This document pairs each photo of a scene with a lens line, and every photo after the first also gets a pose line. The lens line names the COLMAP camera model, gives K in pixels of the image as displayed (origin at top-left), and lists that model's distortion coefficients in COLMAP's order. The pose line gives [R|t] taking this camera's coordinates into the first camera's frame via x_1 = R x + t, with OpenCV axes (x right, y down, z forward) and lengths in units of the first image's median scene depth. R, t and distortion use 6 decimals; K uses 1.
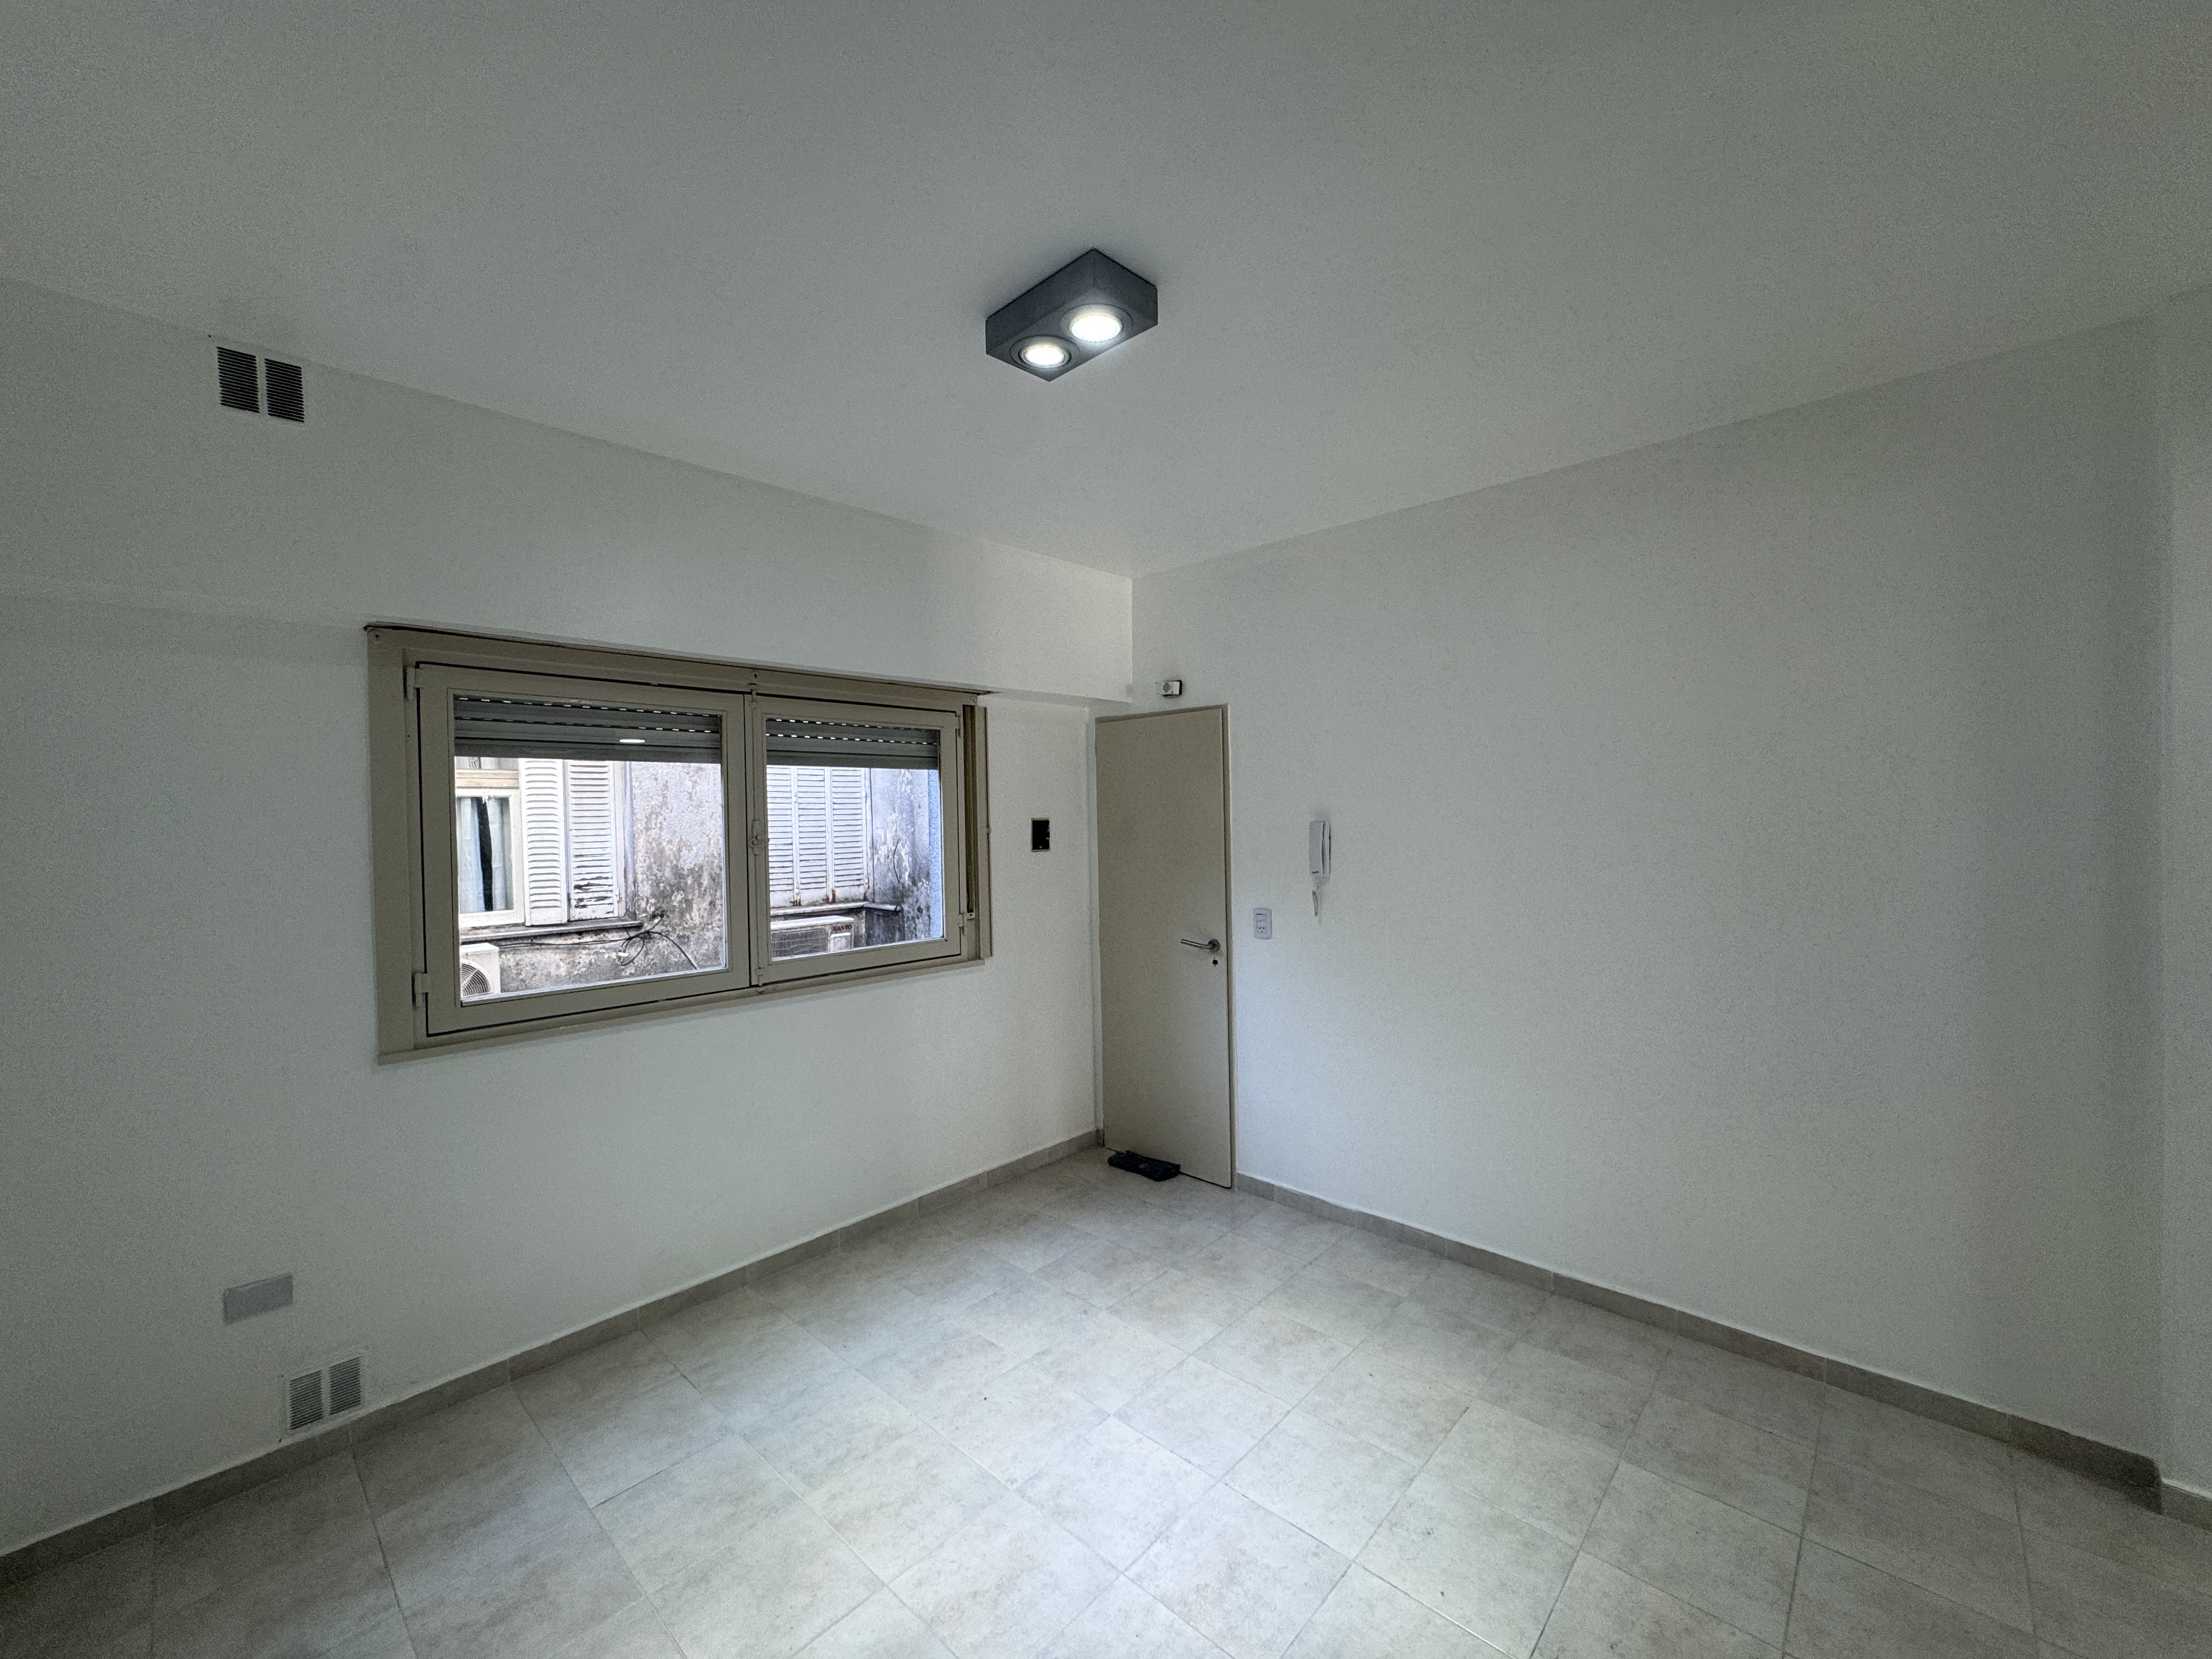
lens RADIAL K [[878.2, 0, 1102.9], [0, 878.2, 832.1], [0, 0, 1]] dist [-0.003449, -0.000209]
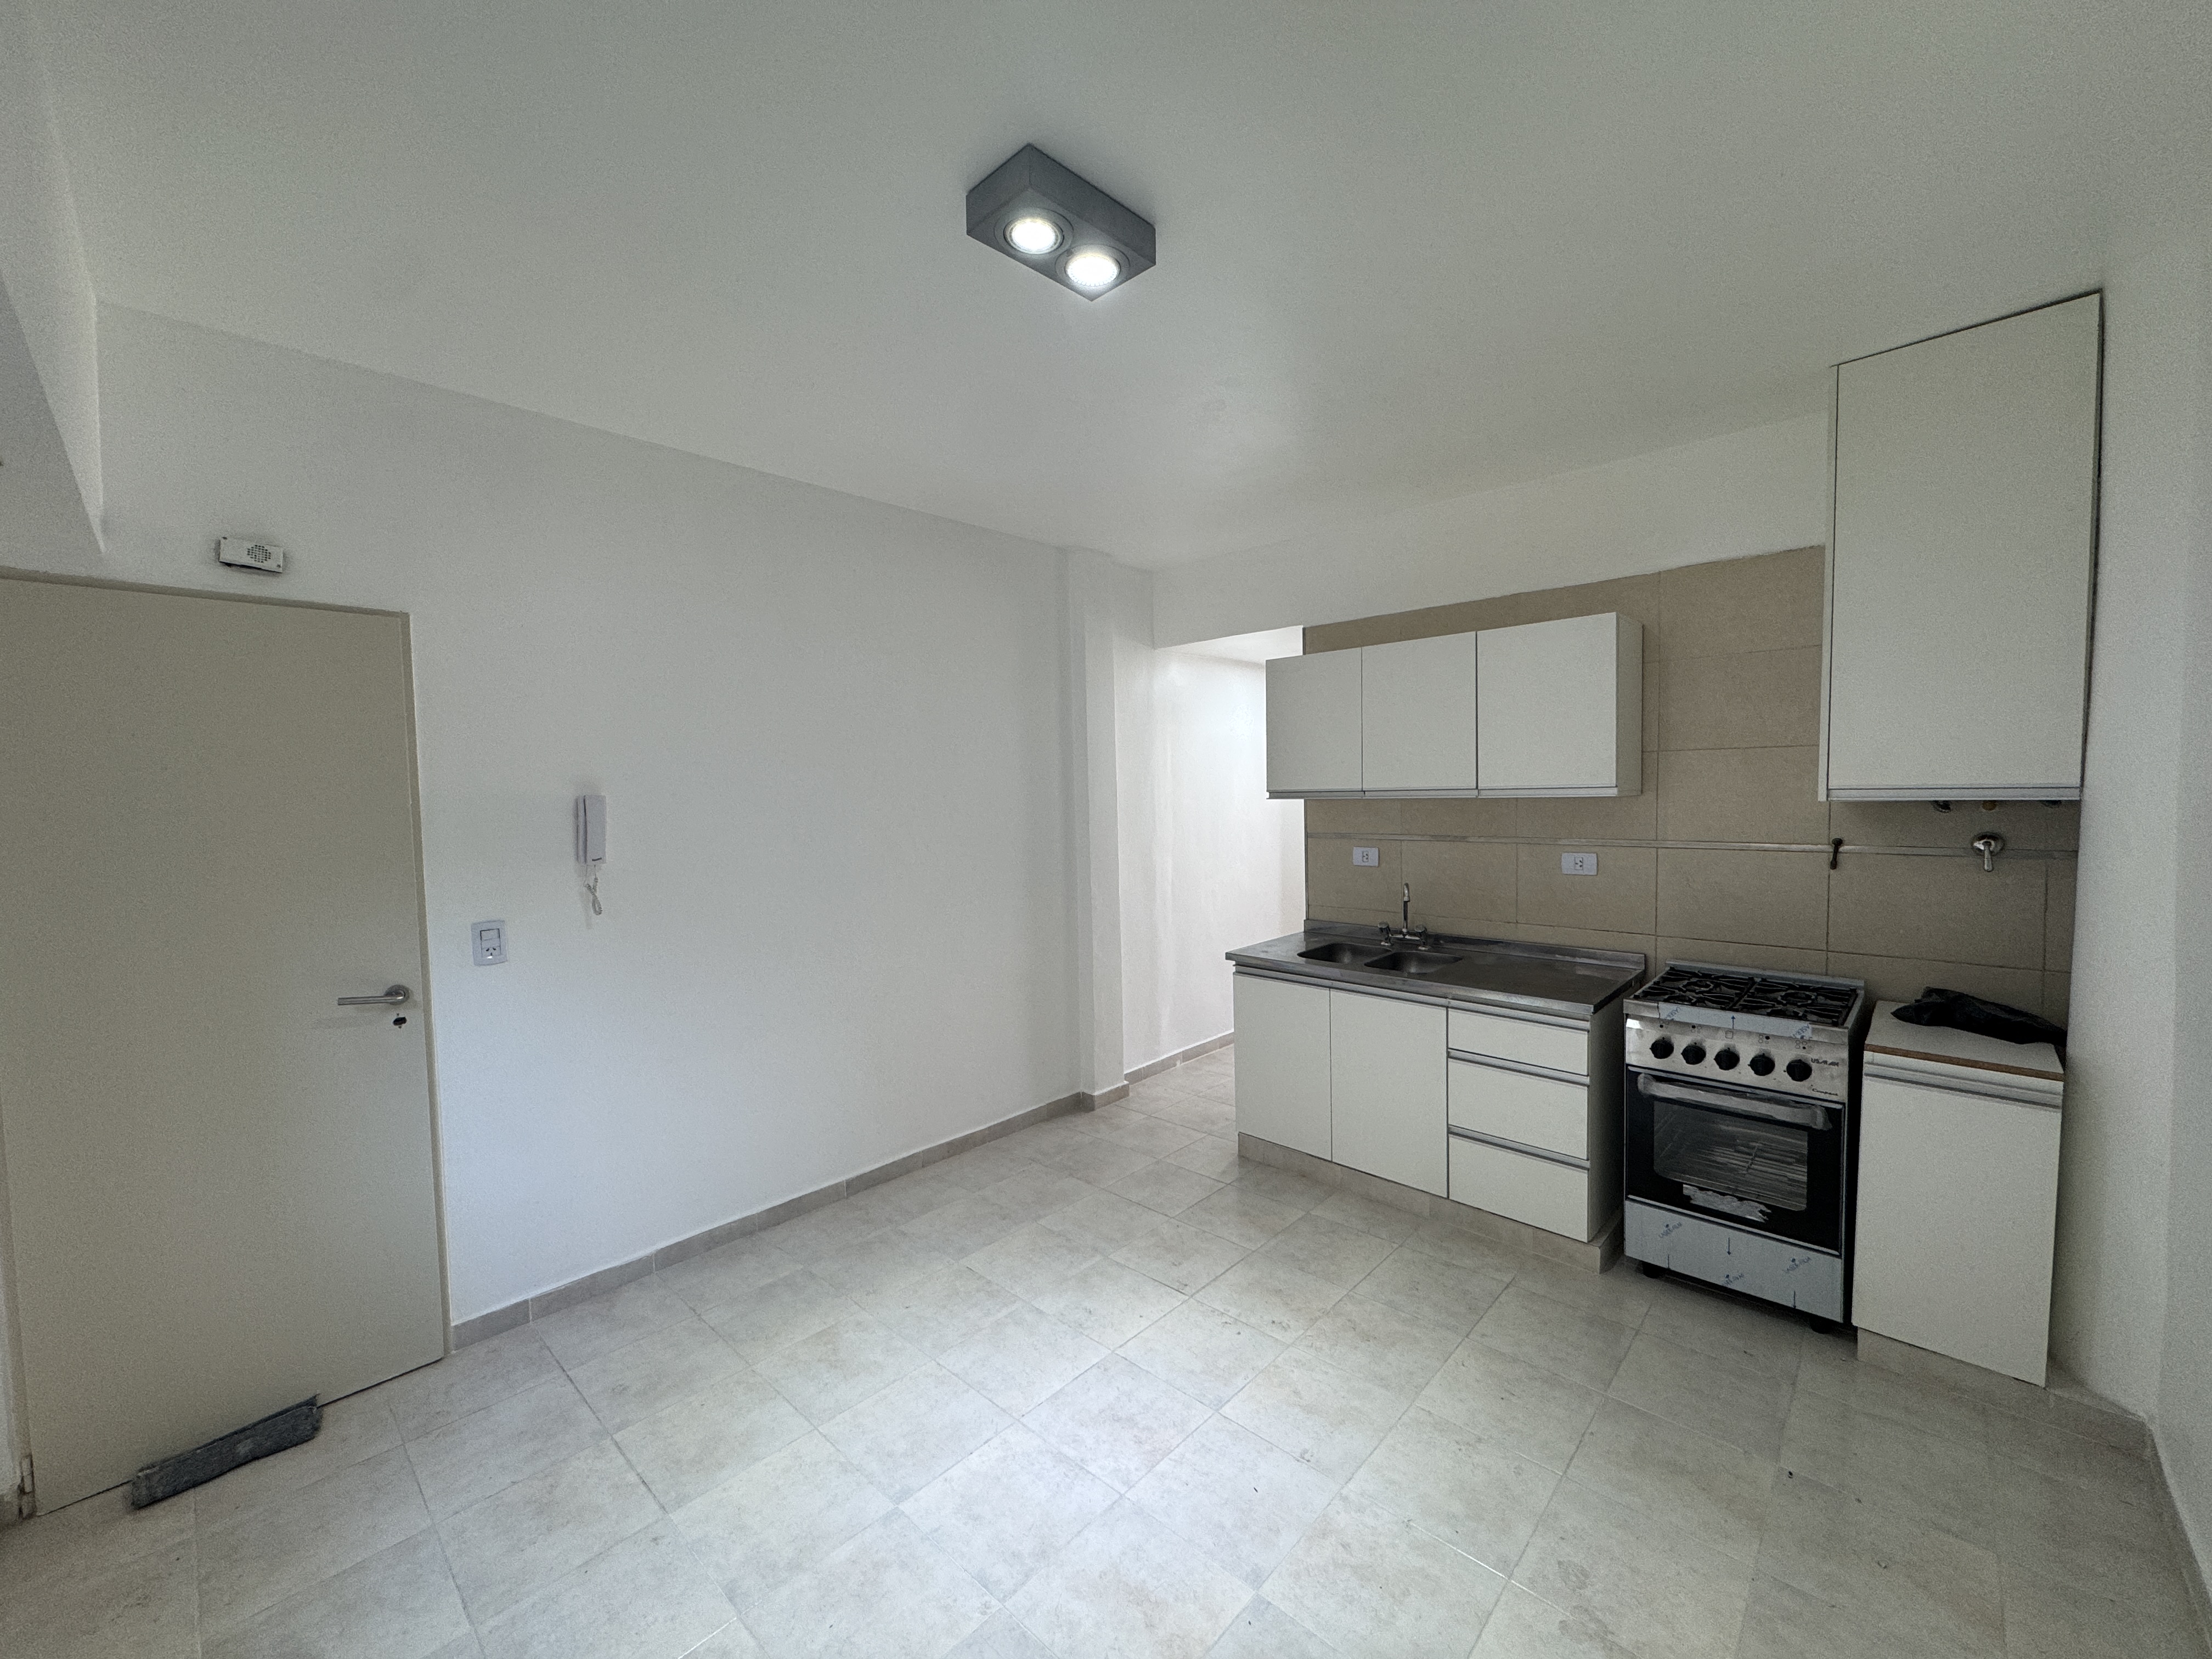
lens RADIAL K [[878.9, 0, 1106.0], [0, 878.9, 829.5], [0, 0, 1]] dist [-0.003986, -0.000297]
pose [[0.000940, -0.028854, 0.999583, -0.672293], [0.036702, 0.998911, 0.028800, 0.016705], [-0.999326, 0.036660, 0.001998, 0.666806]]
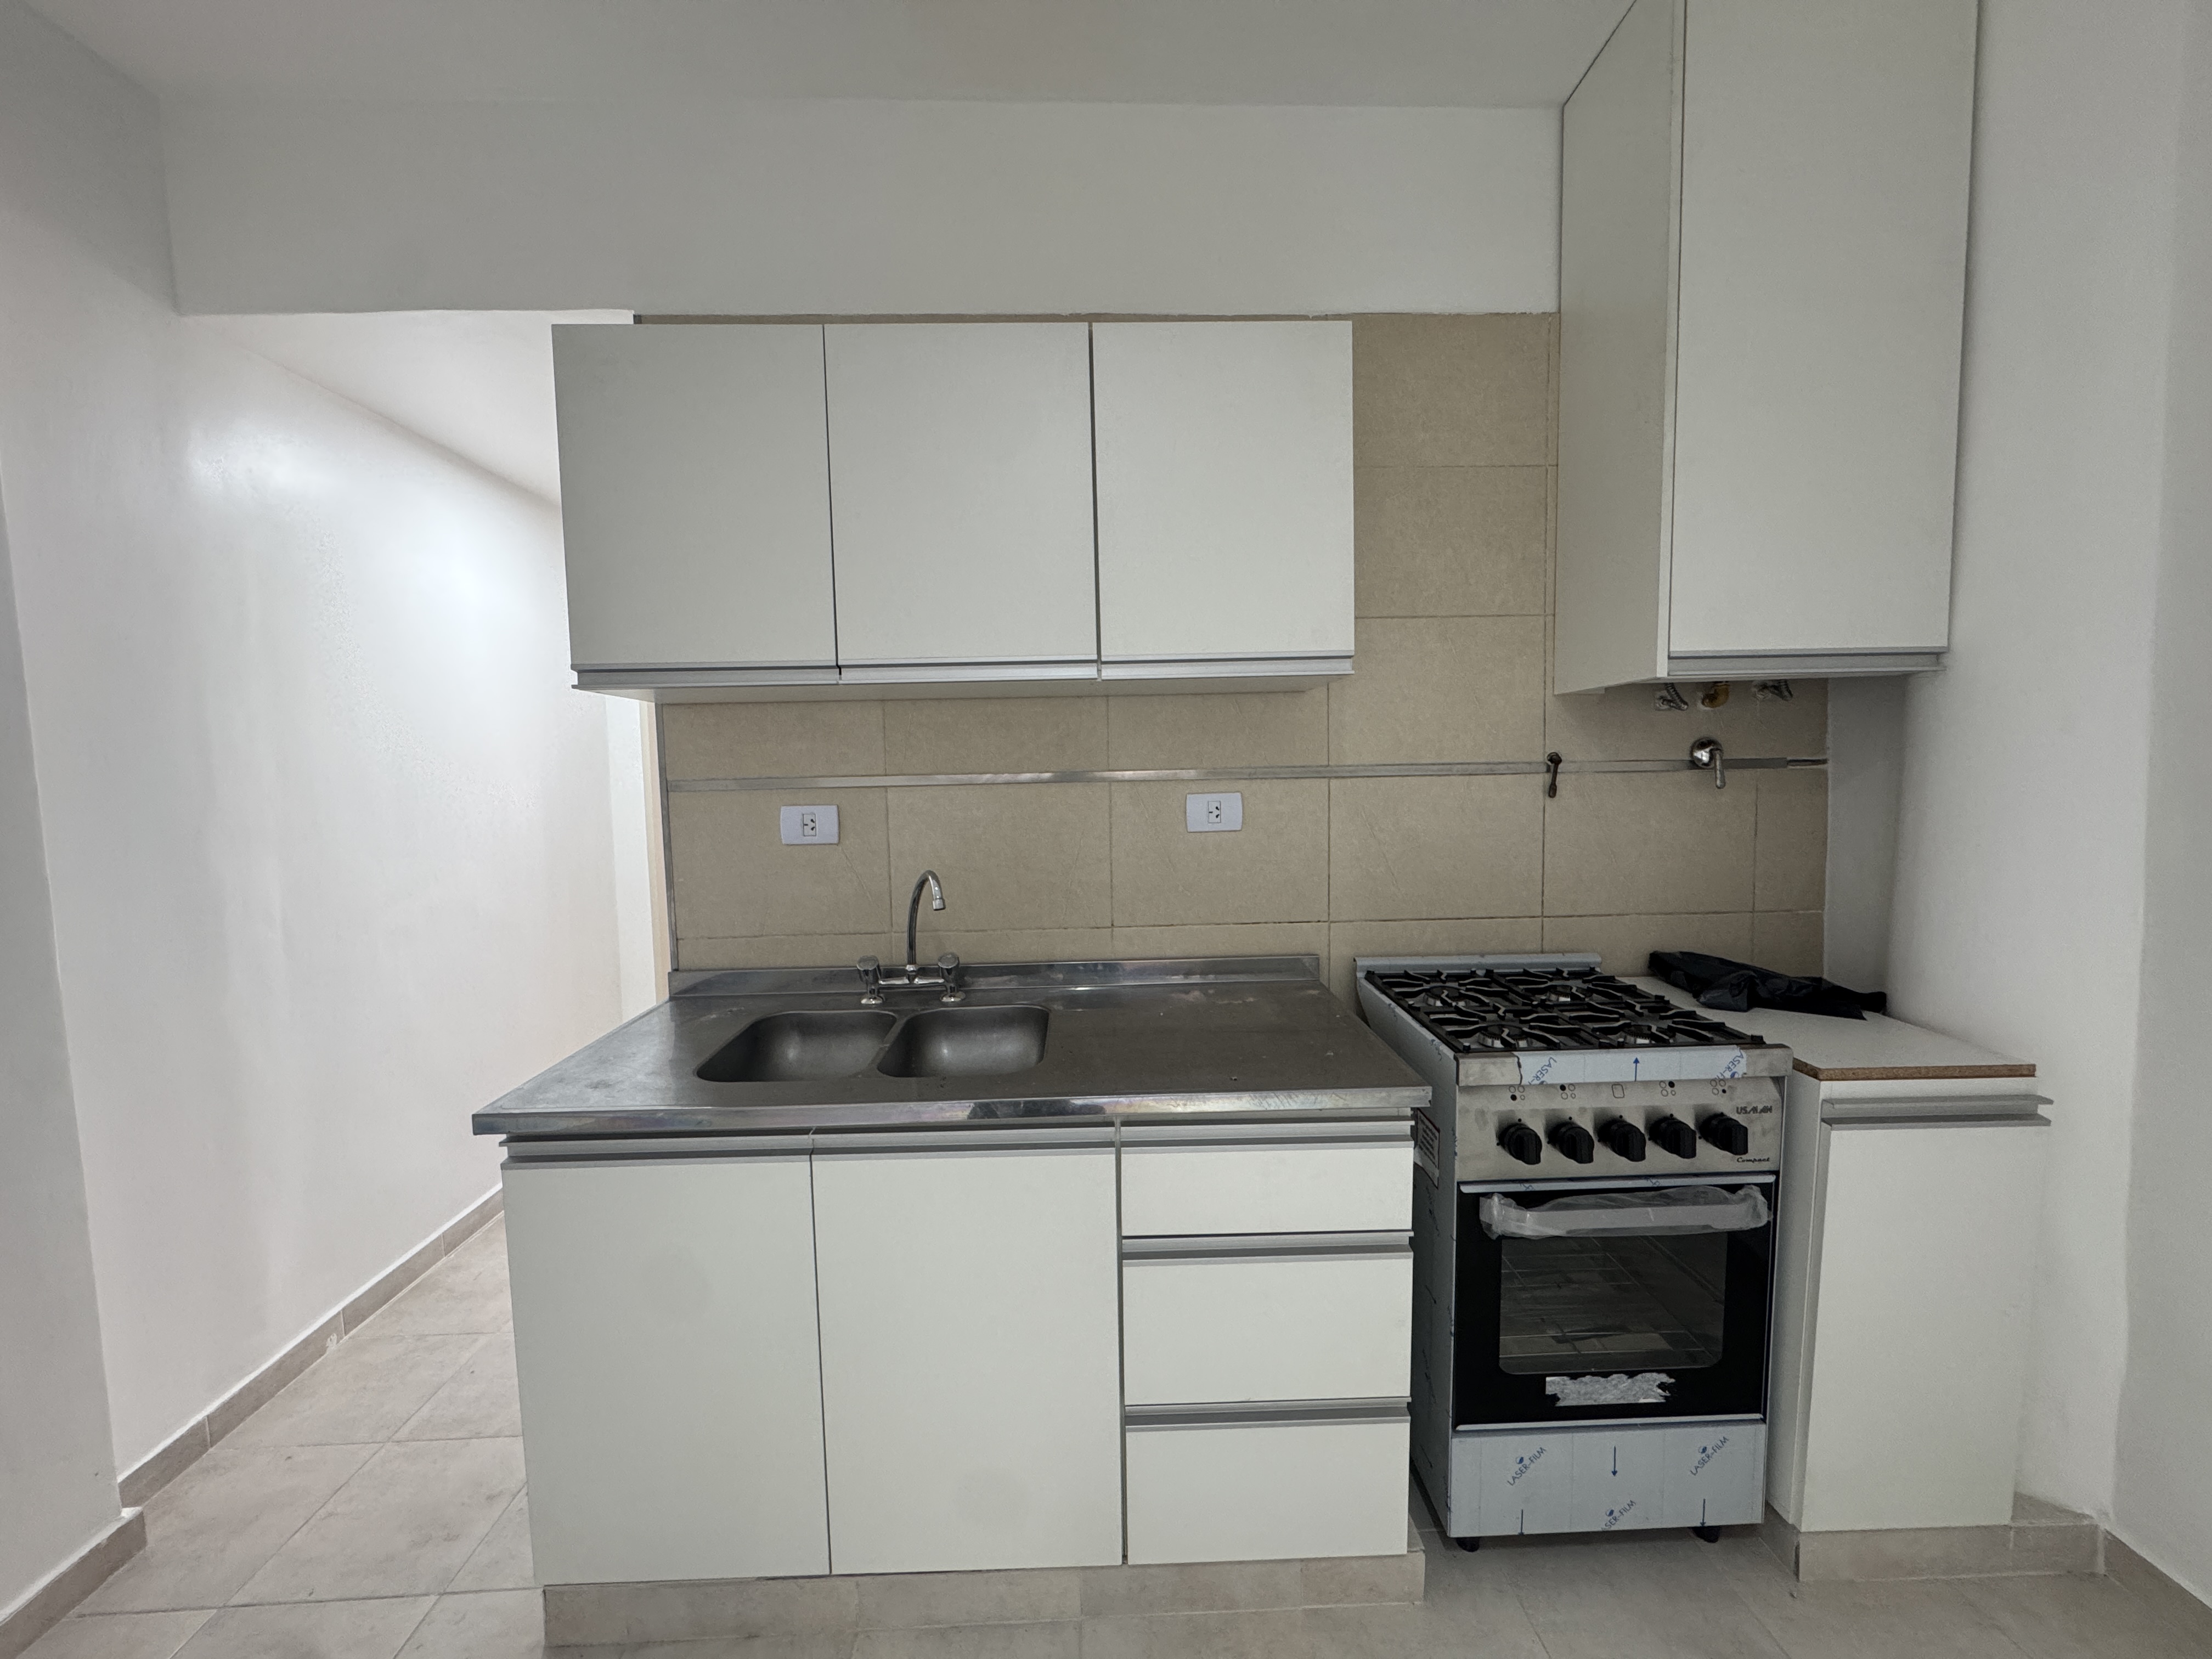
lens RADIAL K [[878.9, 0, 1106.0], [0, 878.9, 829.5], [0, 0, 1]] dist [-0.003986, -0.000297]
pose [[-0.717755, -0.018203, 0.696057, 0.098134], [0.044345, 0.996434, 0.071785, 0.081229], [-0.694882, 0.082391, -0.714389, 0.579718]]
